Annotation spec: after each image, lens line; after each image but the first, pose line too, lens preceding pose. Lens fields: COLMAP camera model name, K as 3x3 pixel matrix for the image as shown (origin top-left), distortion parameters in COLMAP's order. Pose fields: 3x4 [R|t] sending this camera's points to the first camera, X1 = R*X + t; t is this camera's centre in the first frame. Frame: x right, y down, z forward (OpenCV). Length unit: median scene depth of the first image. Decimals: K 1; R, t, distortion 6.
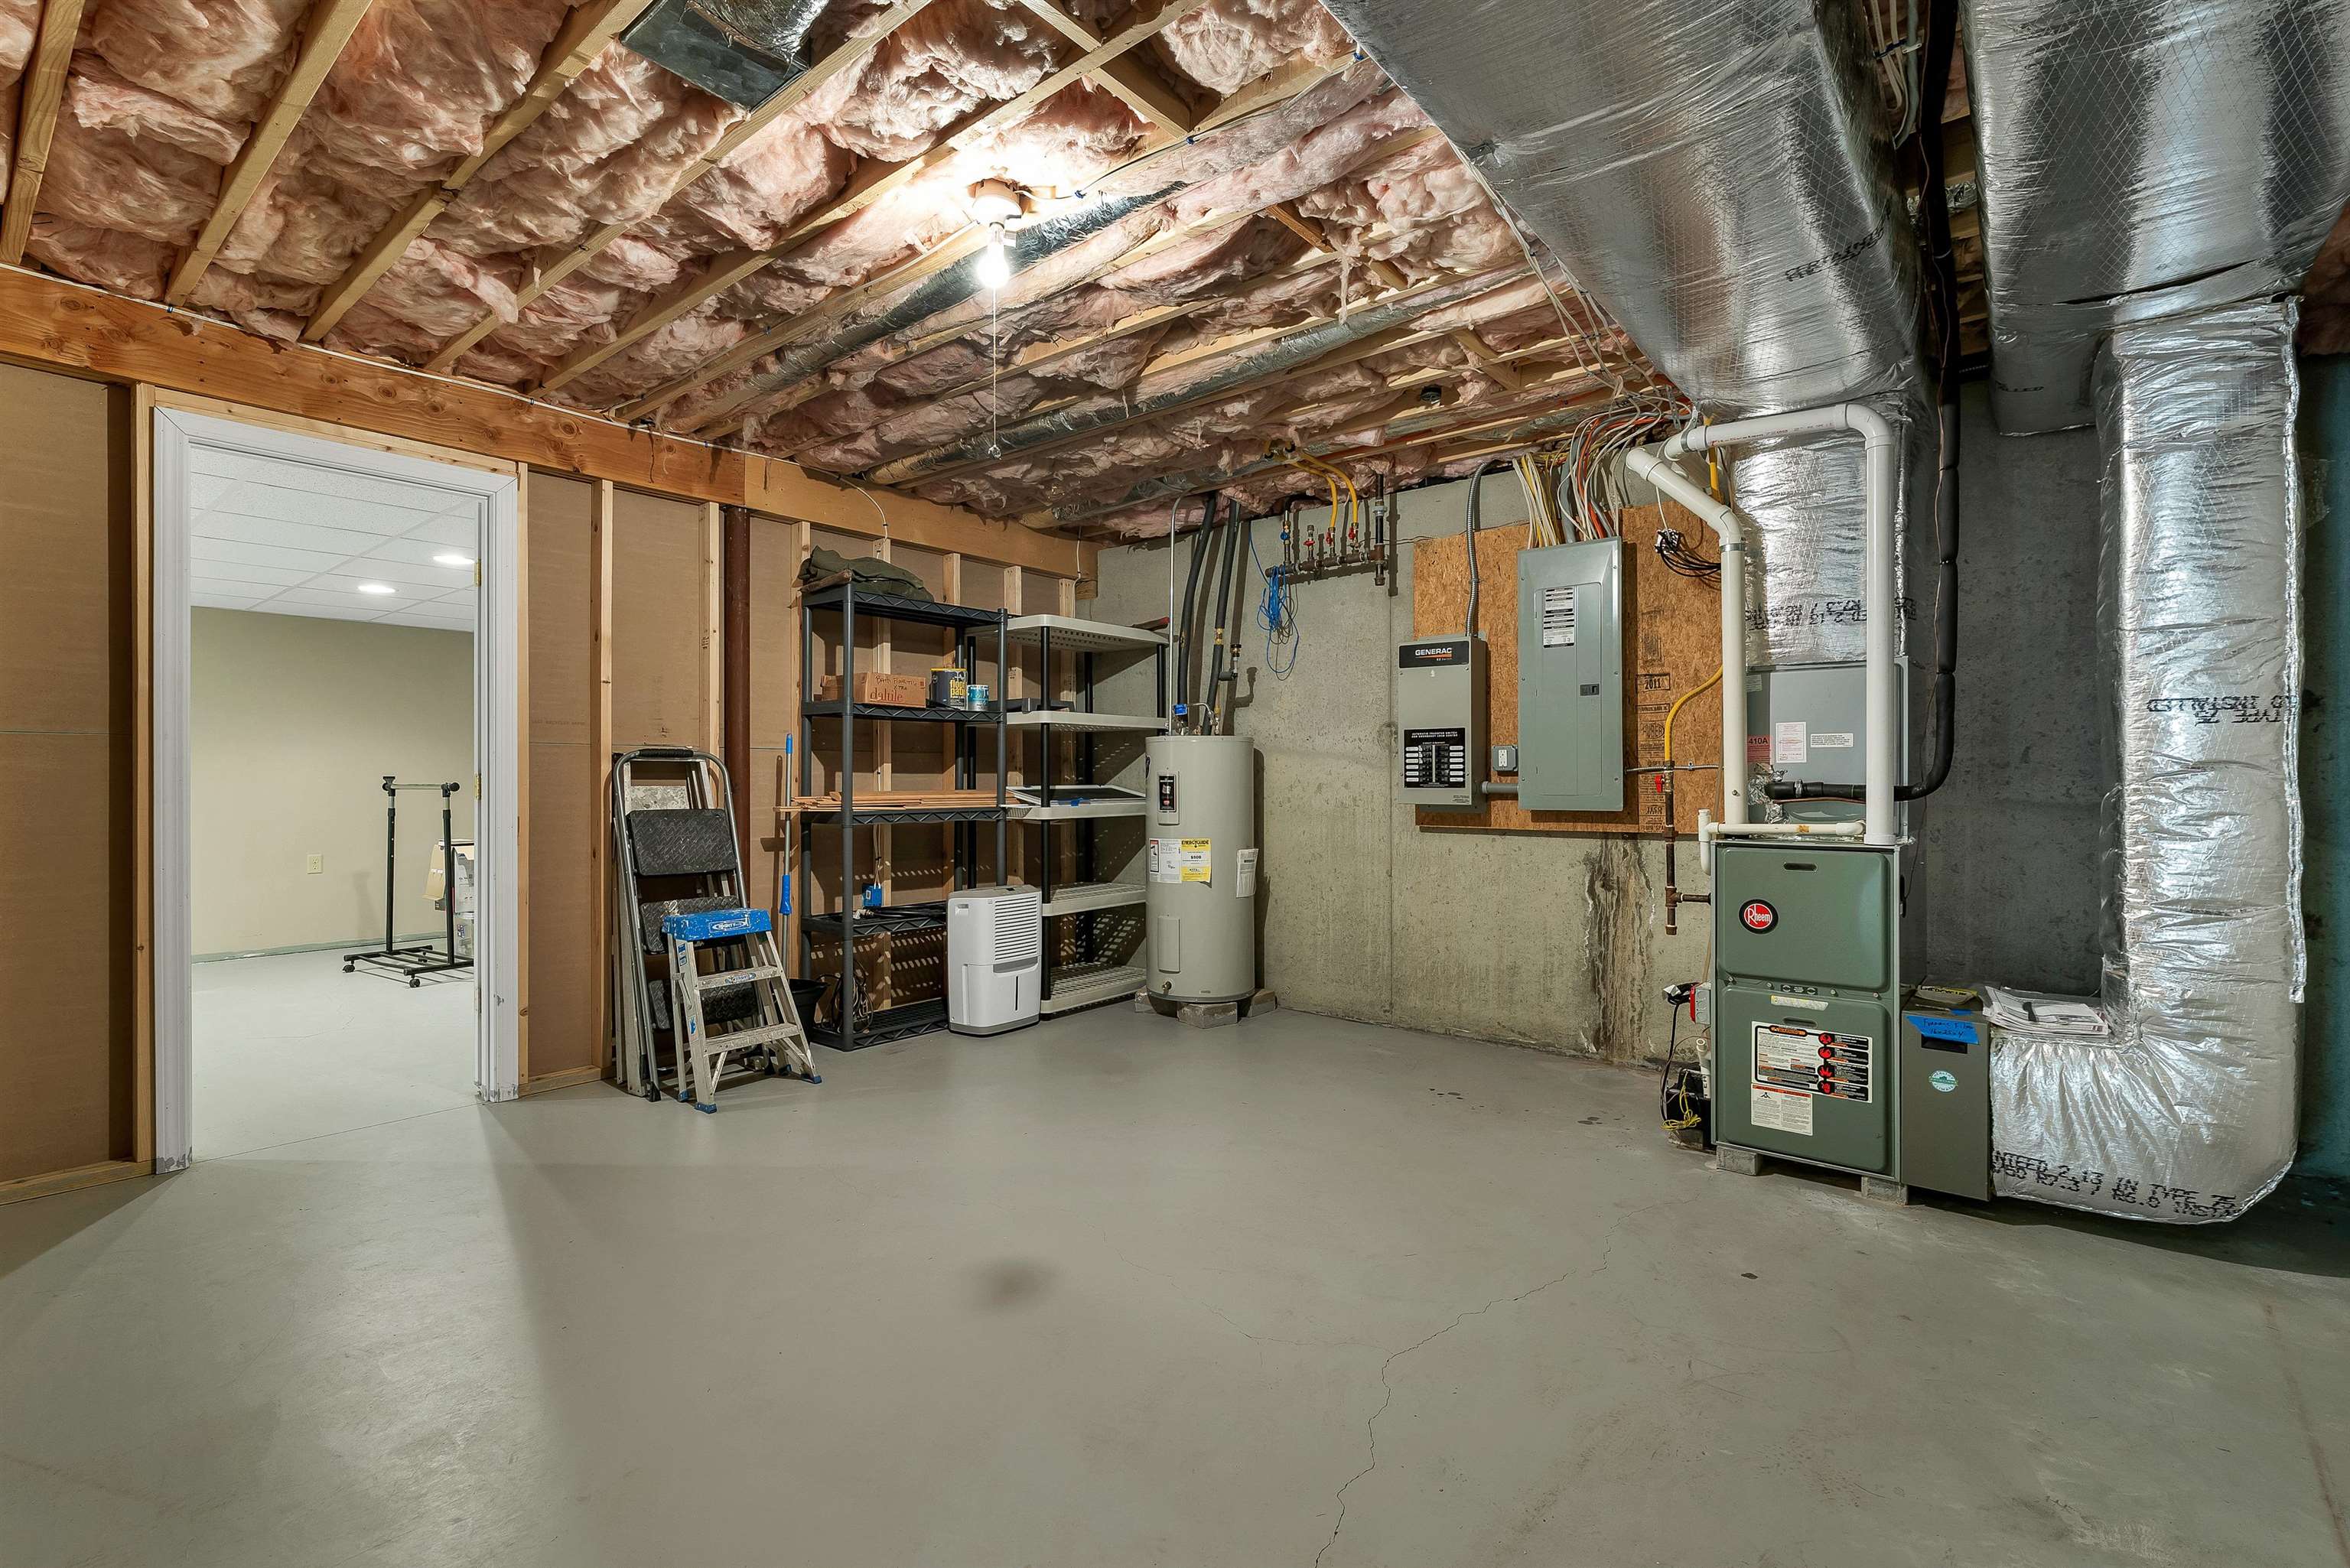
lens RADIAL K [[1038.1, 0, 1170.1], [0, 1038.1, 777.5], [0, 0, 1]] dist [0.002332, 0.000055]
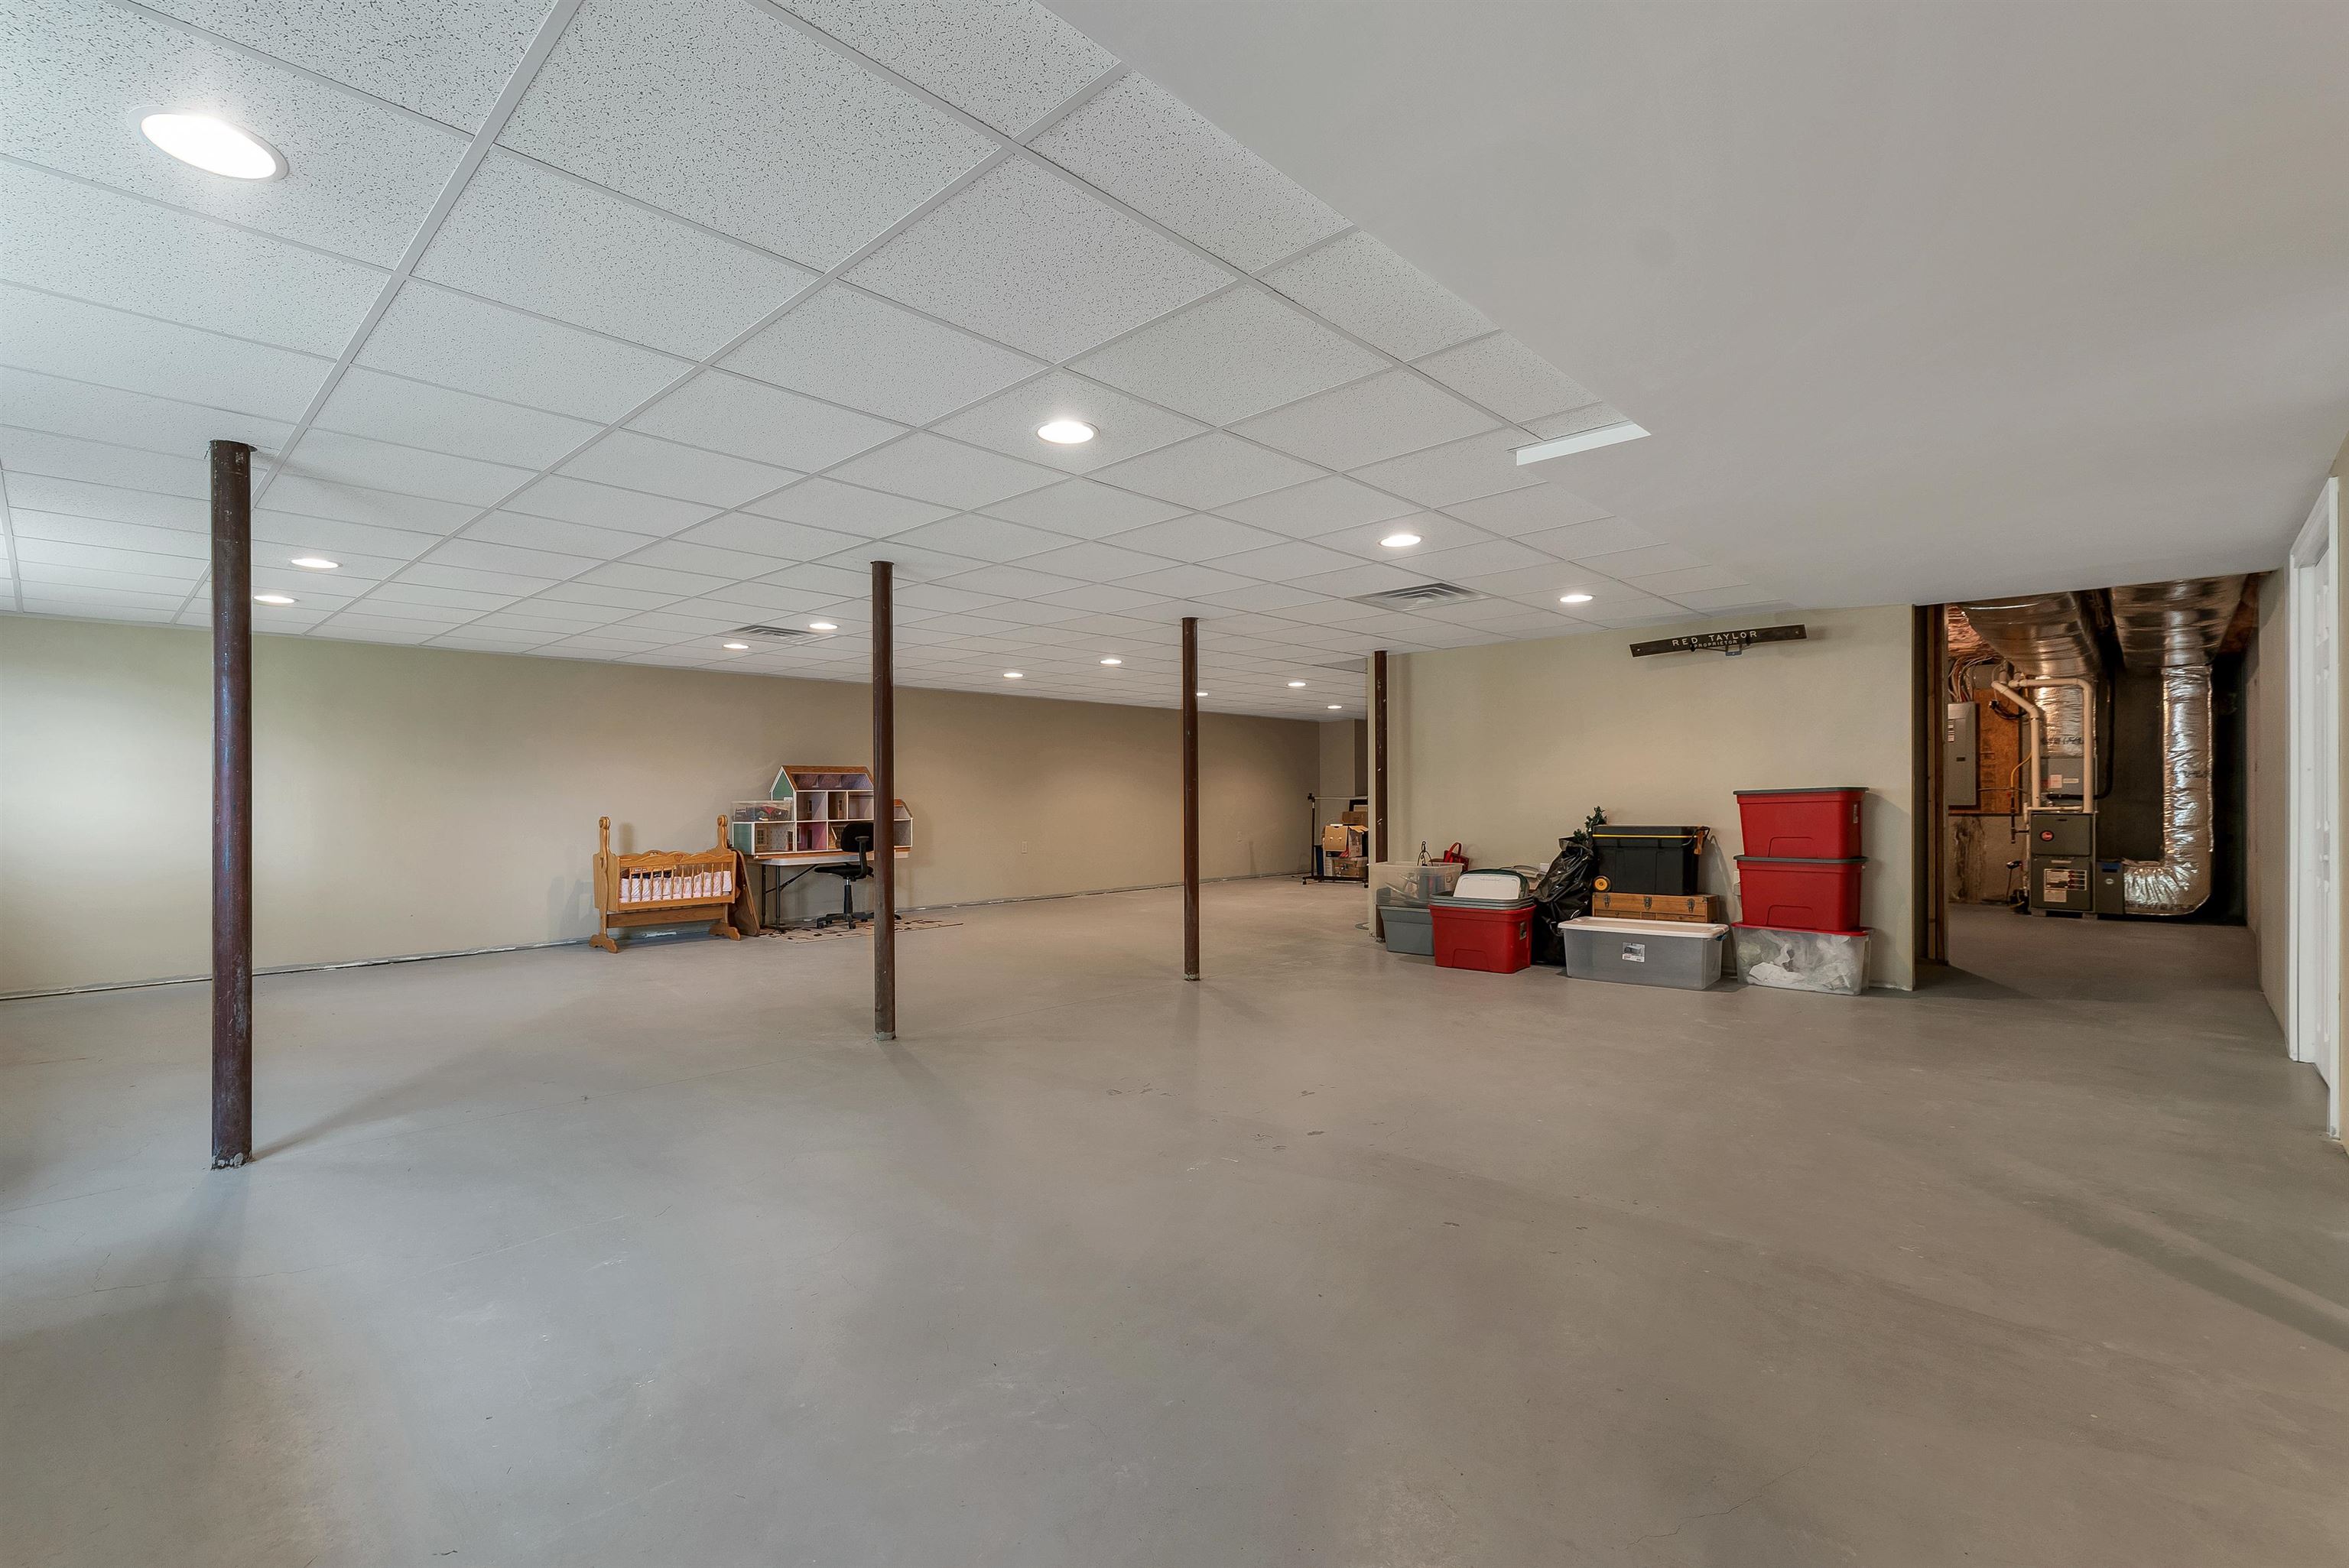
lens RADIAL K [[1026.3, 0, 1169.3], [0, 1026.3, 802.8], [0, 0, 1]] dist [-0.000990, 0.000392]
pose [[0.997307, -0.002857, -0.073287, -1.939450], [0.003606, 0.999943, 0.010081, -0.010480], [0.073254, -0.010319, 0.997260, -2.399894]]
